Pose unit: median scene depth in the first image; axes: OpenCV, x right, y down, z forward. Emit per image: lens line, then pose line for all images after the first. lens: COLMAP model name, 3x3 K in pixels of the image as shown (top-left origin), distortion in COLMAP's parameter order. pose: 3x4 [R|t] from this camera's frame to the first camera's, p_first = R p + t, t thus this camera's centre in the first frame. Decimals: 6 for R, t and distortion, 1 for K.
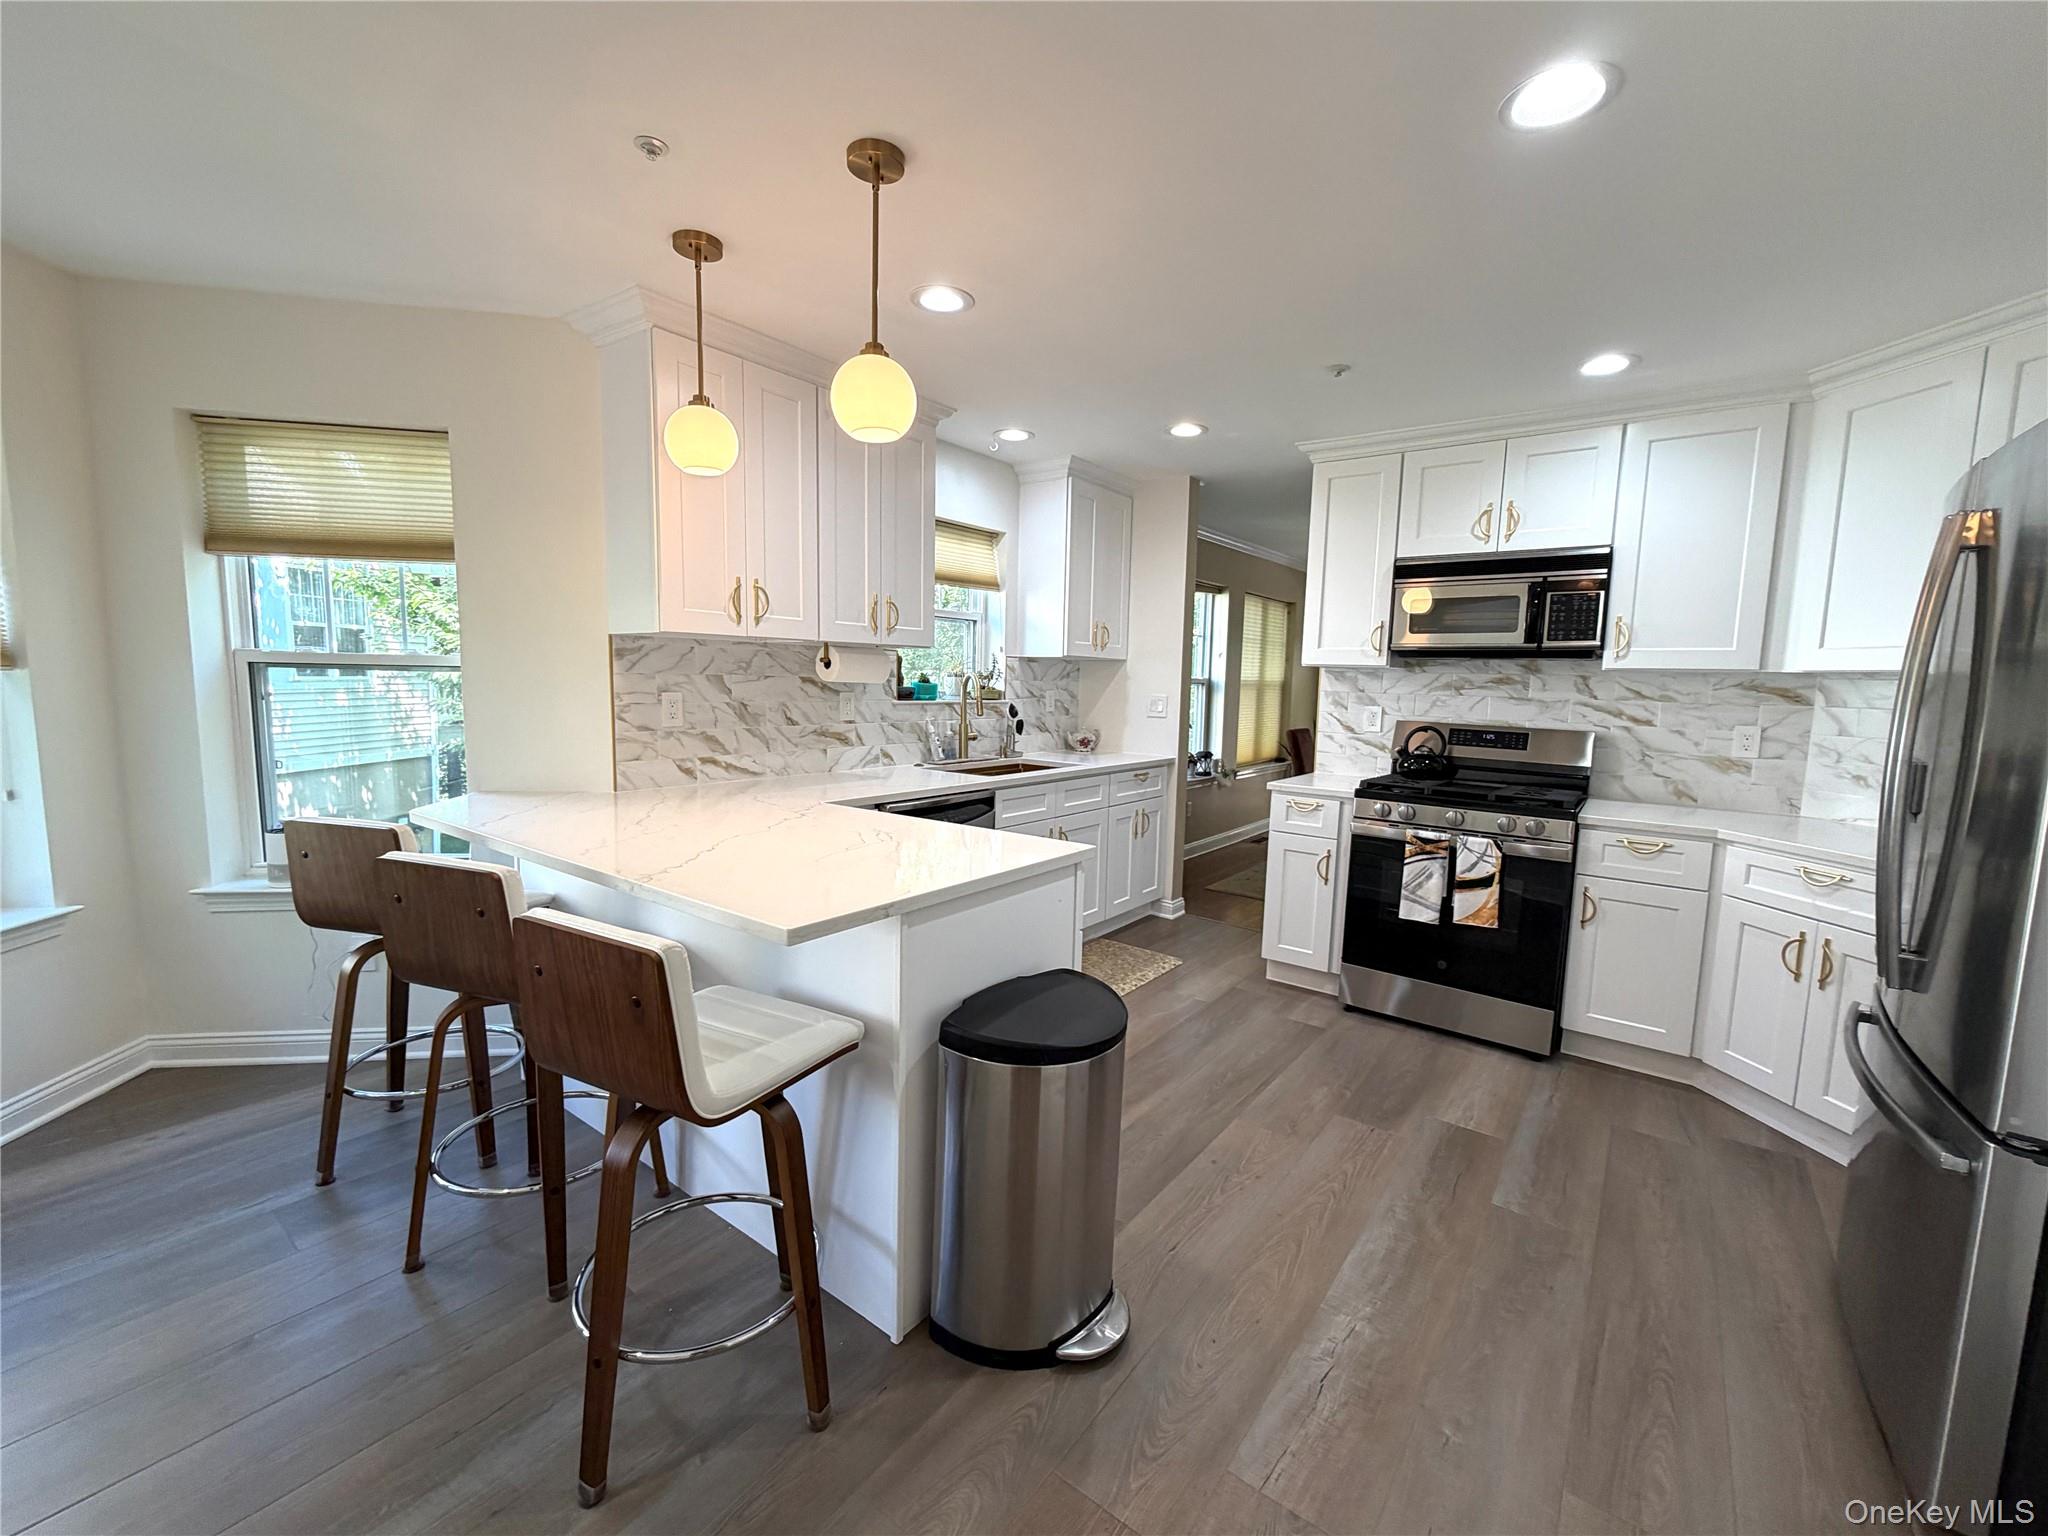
lens RADIAL K [[839.7, 0, 1024.0], [0, 839.7, 768.0], [0, 0, 1]] dist [0.001242, -0.003177]
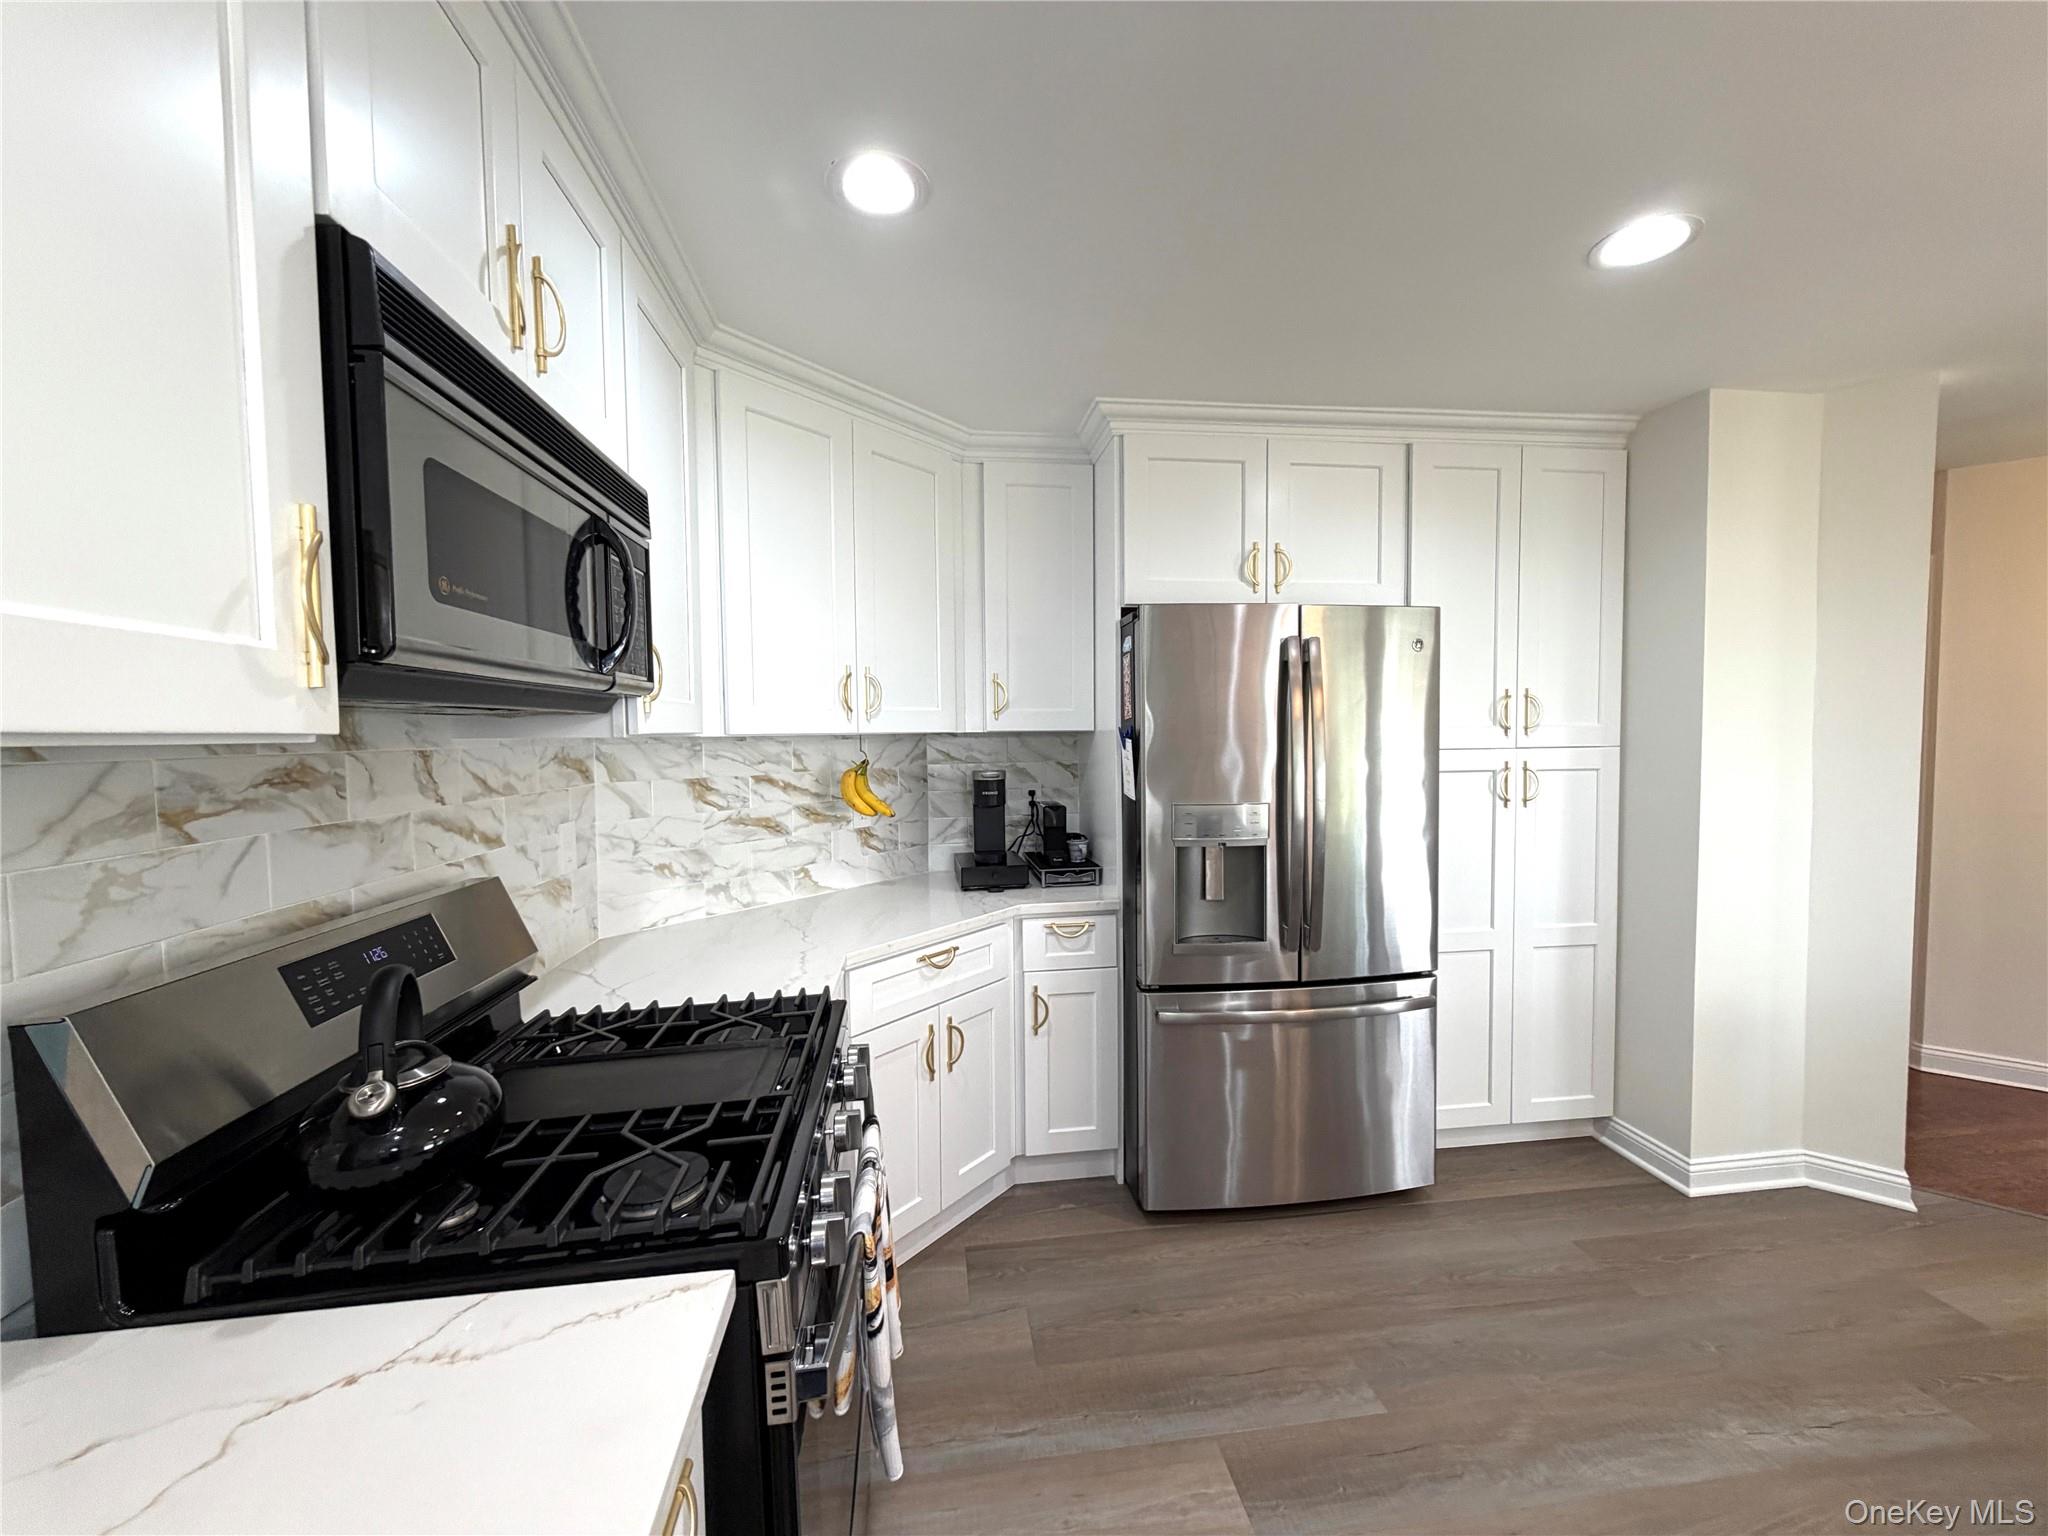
lens RADIAL K [[817.2, 0, 1028.5], [0, 817.2, 769.2], [0, 0, 1]] dist [0.000474, 0.000041]
pose [[-0.707432, -0.046481, 0.705252, 0.210382], [0.074401, 0.987394, 0.139707, -0.157728], [-0.702855, 0.151304, -0.695056, 1.252935]]
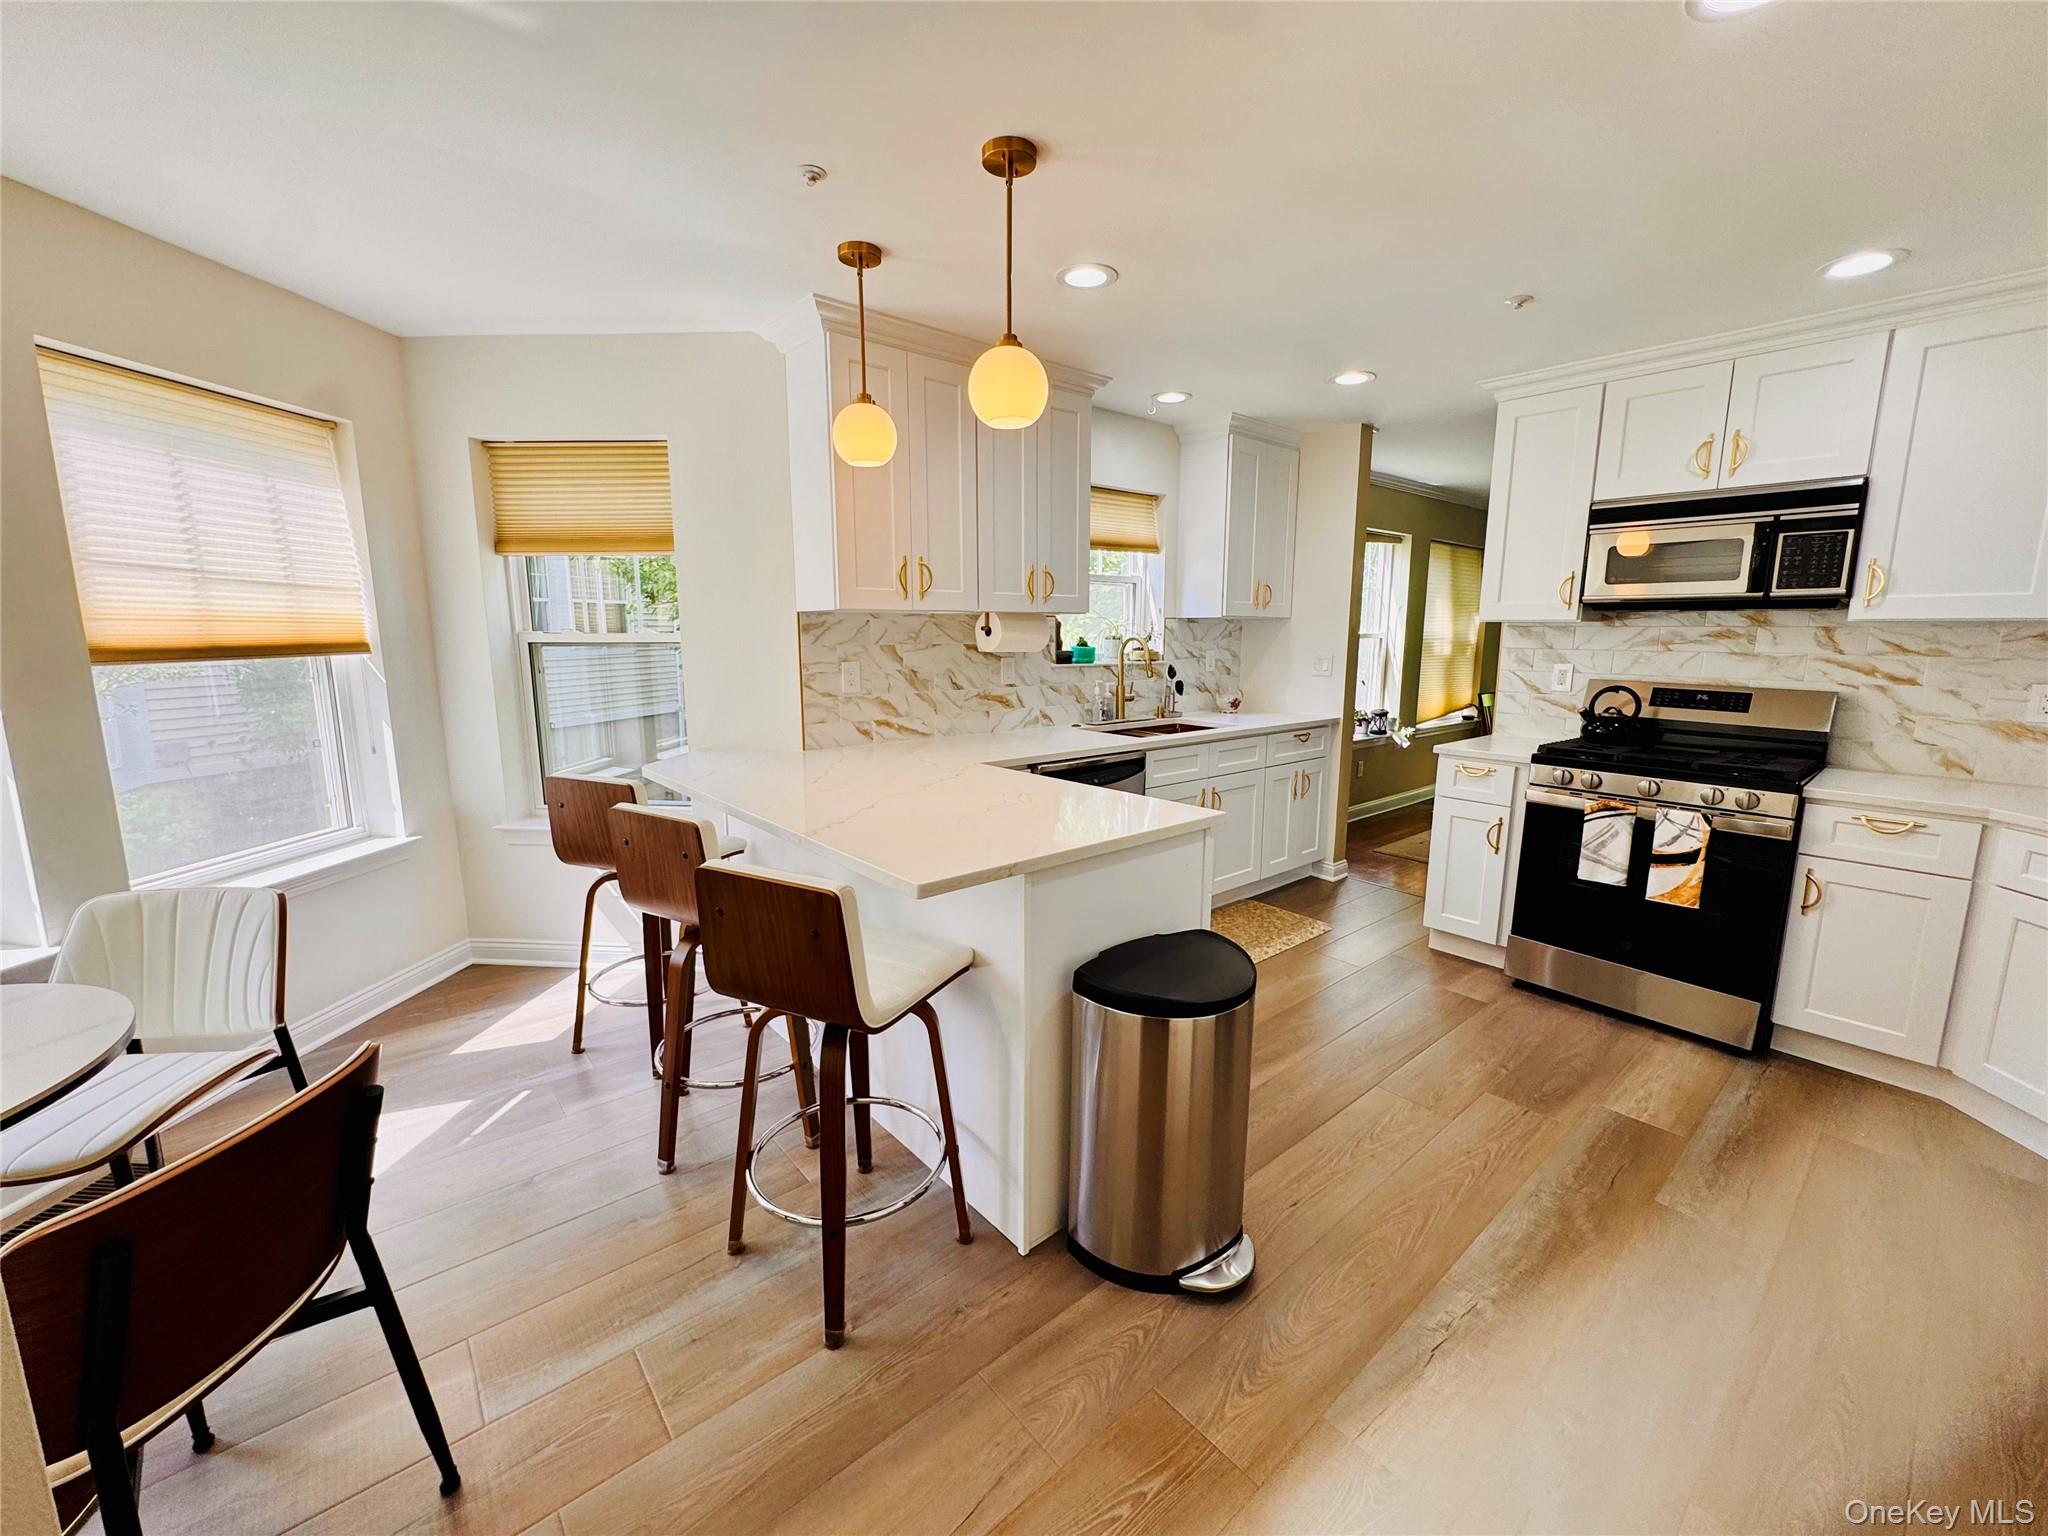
lens RADIAL K [[815.1, 0, 1023.8], [0, 815.1, 762.0], [0, 0, 1]] dist [0.001511, -0.004215]
pose [[0.976150, 0.012836, -0.216718, 0.042867], [-0.001990, 0.998738, 0.050190, -0.012651], [0.217089, -0.048561, 0.974943, -0.013163]]
